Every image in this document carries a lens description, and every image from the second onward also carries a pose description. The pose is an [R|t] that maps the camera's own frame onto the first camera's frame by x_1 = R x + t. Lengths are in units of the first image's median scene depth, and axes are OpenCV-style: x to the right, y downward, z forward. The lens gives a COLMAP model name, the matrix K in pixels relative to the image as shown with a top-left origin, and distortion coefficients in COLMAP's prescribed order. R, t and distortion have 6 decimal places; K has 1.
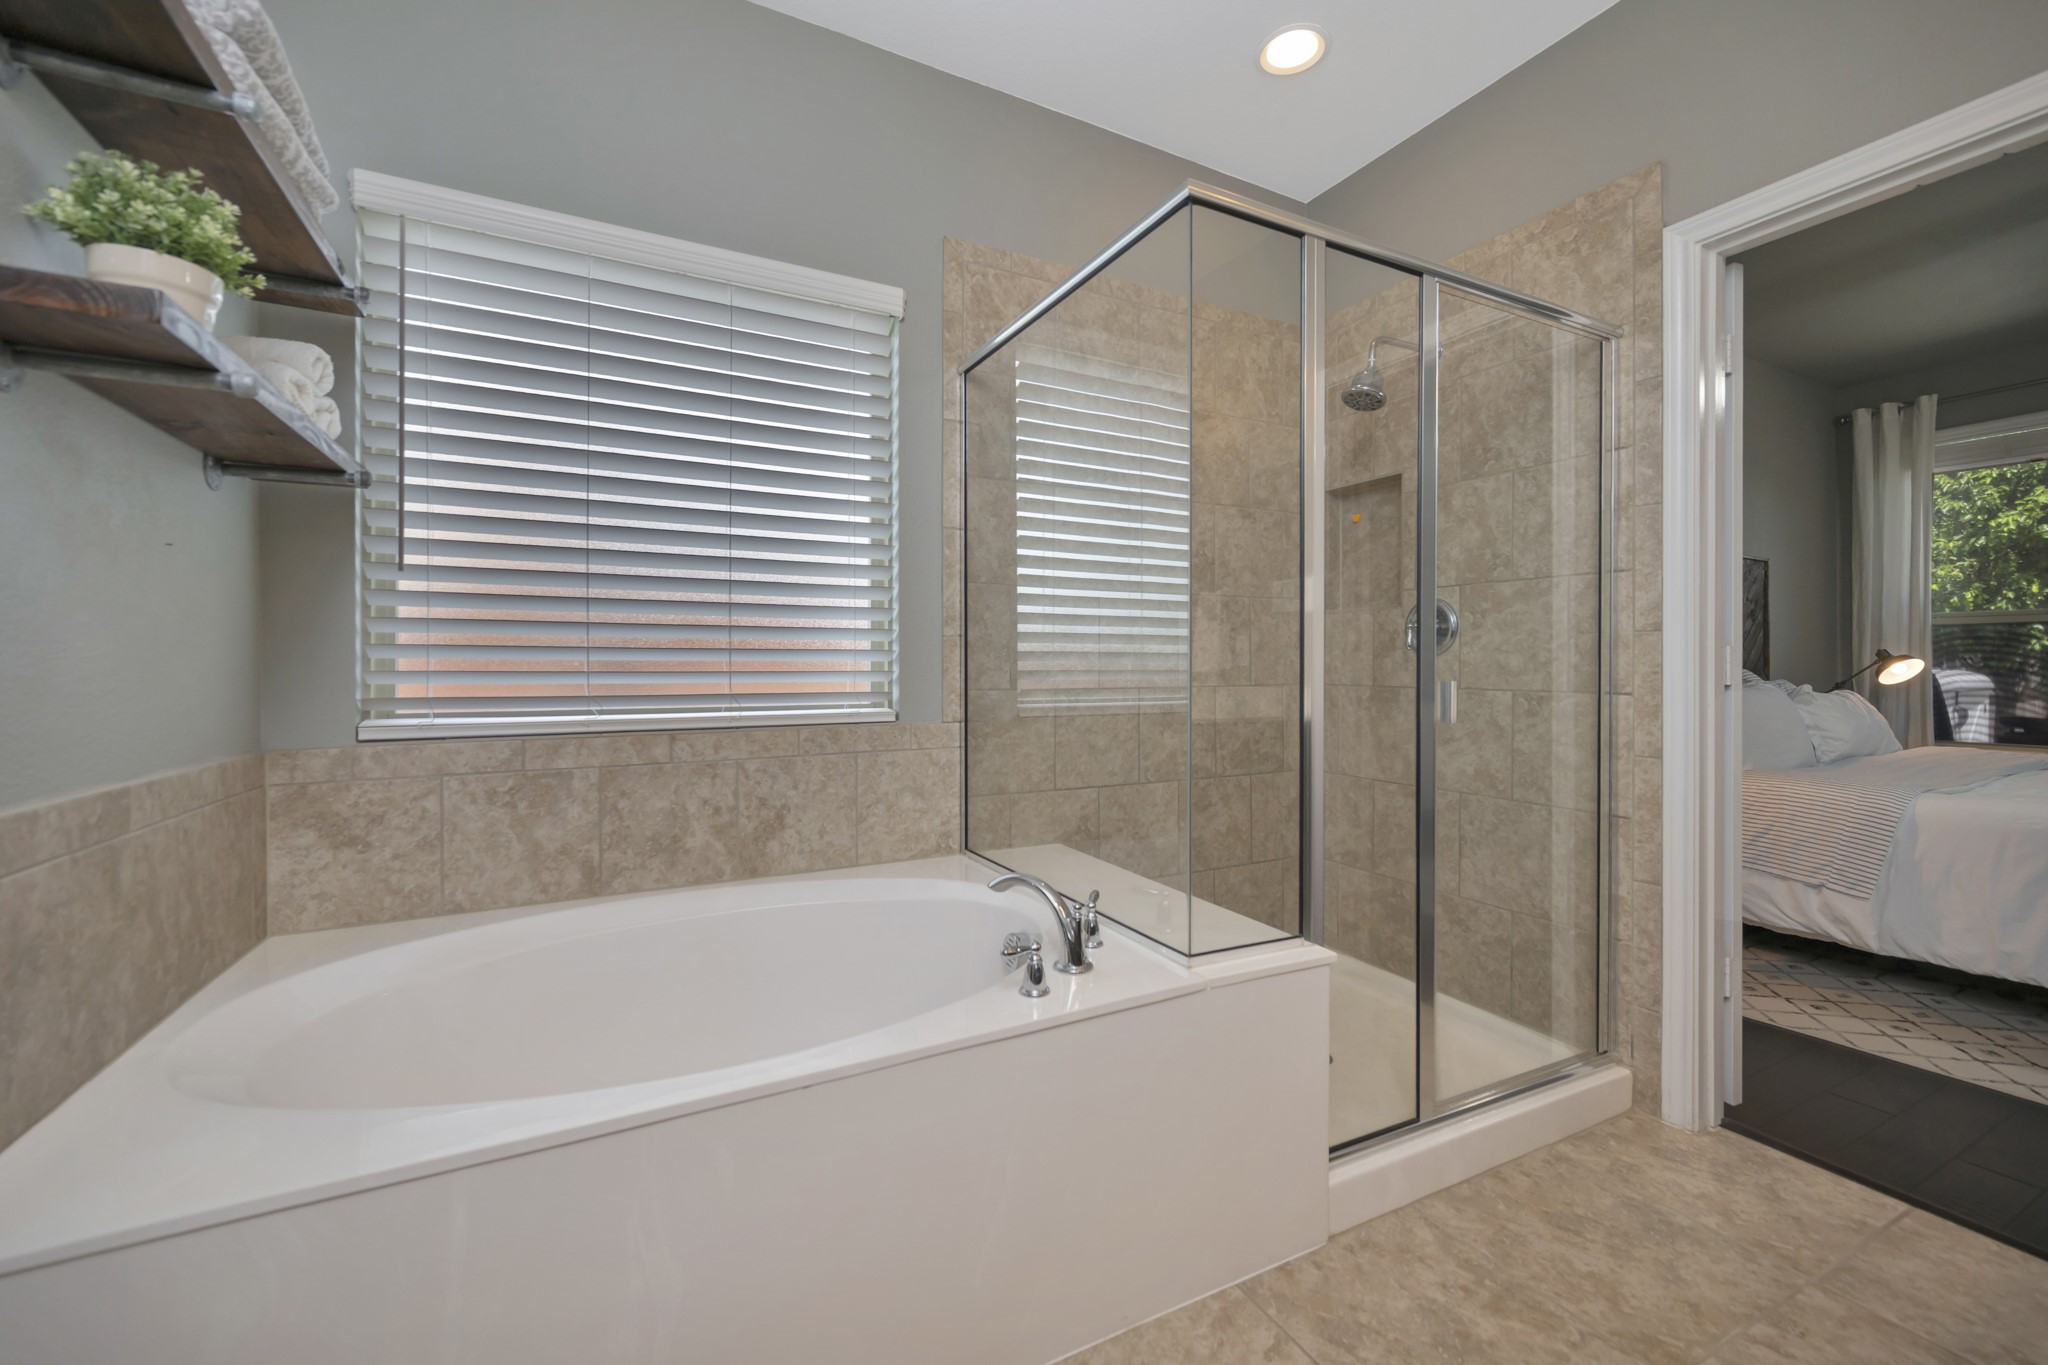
lens RADIAL K [[825.0, 0, 1031.9], [0, 825.0, 679.1], [0, 0, 1]] dist [-0.000536, -0.000059]
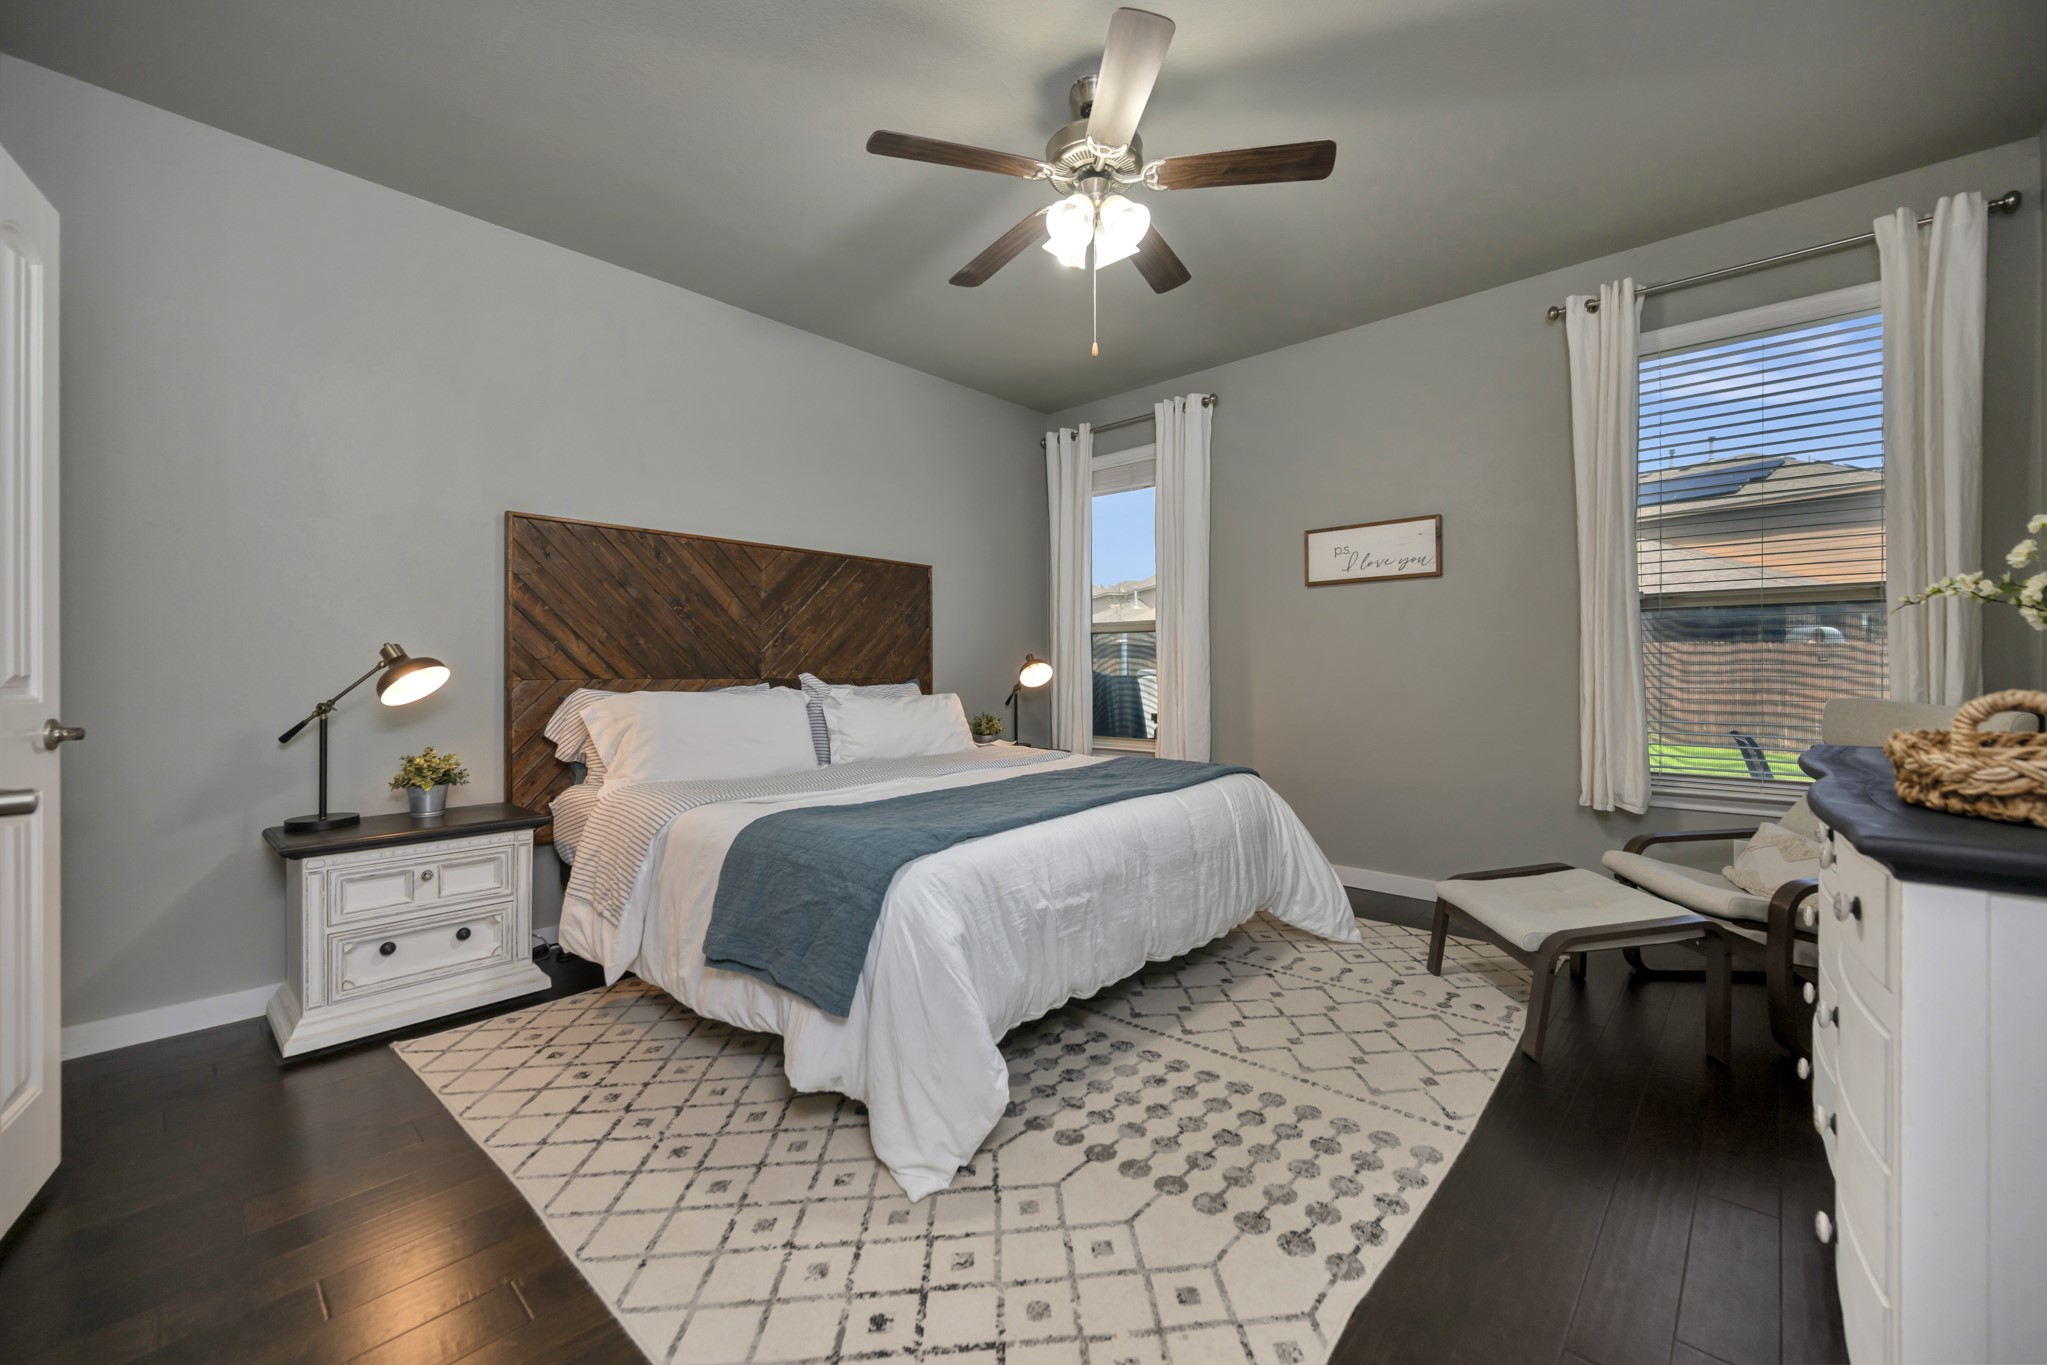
lens RADIAL K [[824.6, 0, 1031.4], [0, 824.6, 679.1], [0, 0, 1]] dist [-0.000536, -0.000059]
pose [[0.937674, -0.004072, 0.347493, 1.151301], [0.003871, 0.999992, 0.001272, -0.008311], [-0.347495, 0.000152, 0.937682, -0.016135]]
